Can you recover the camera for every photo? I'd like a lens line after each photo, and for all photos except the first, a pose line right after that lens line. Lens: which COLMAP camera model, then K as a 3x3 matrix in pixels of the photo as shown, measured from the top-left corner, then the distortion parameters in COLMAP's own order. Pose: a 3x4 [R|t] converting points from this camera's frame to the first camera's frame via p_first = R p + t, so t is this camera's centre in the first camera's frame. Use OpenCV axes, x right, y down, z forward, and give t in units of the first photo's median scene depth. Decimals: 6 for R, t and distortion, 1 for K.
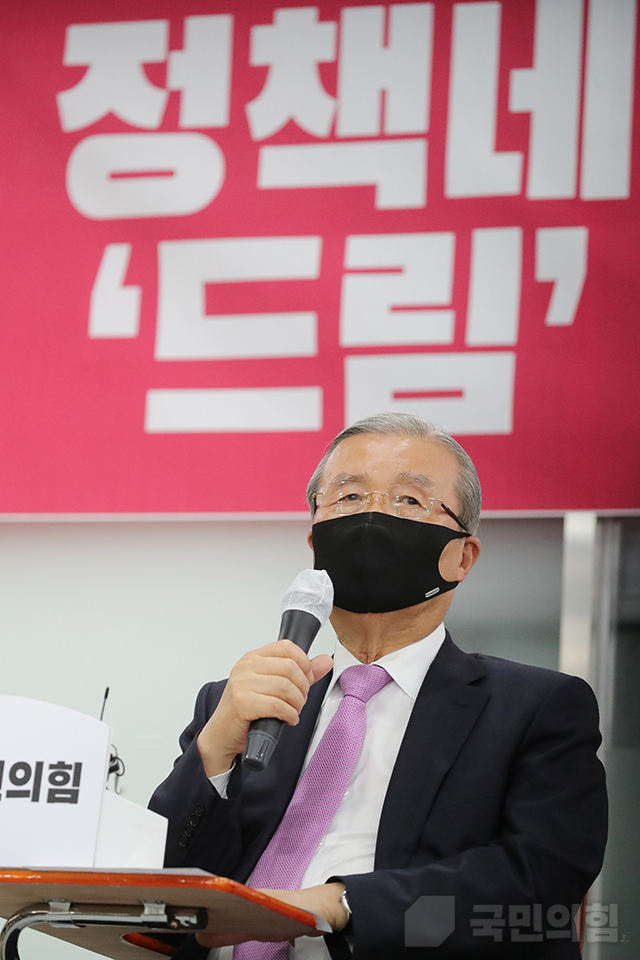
lens RADIAL K [[5161.4, 0, 320.0], [0, 5161.4, 480.0], [0, 0, 1]] dist [0.803930, 1.847498]
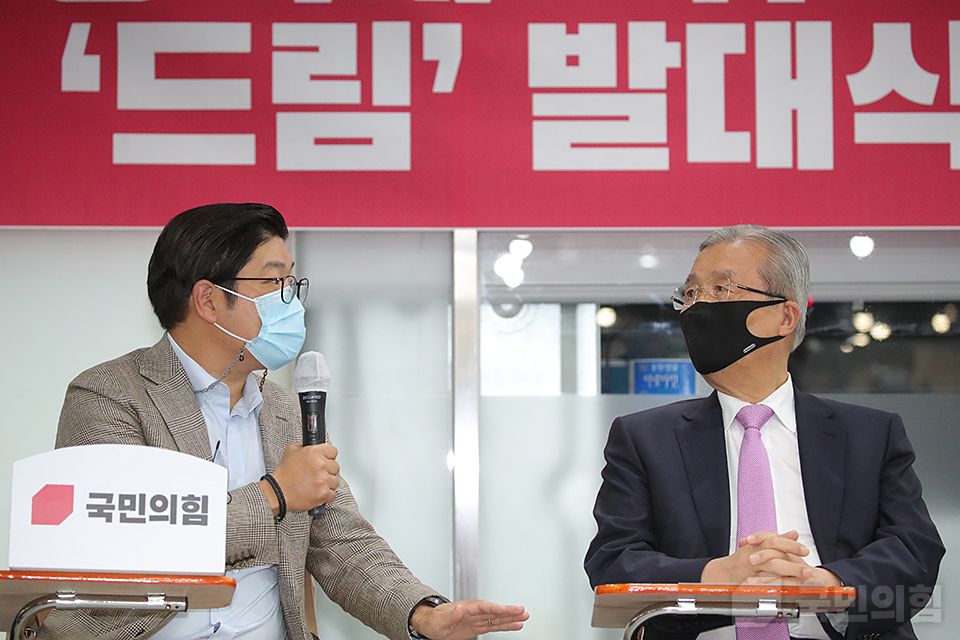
lens RADIAL K [[3660.9, 0, 480.0], [0, 3660.9, 320.0], [0, 0, 1]] dist [-0.009863, -1.036608]
pose [[0.905430, -0.024318, 0.423799, -0.357601], [-0.013600, 0.996183, 0.086219, -0.053231], [-0.424278, -0.083829, 0.901643, 0.100055]]
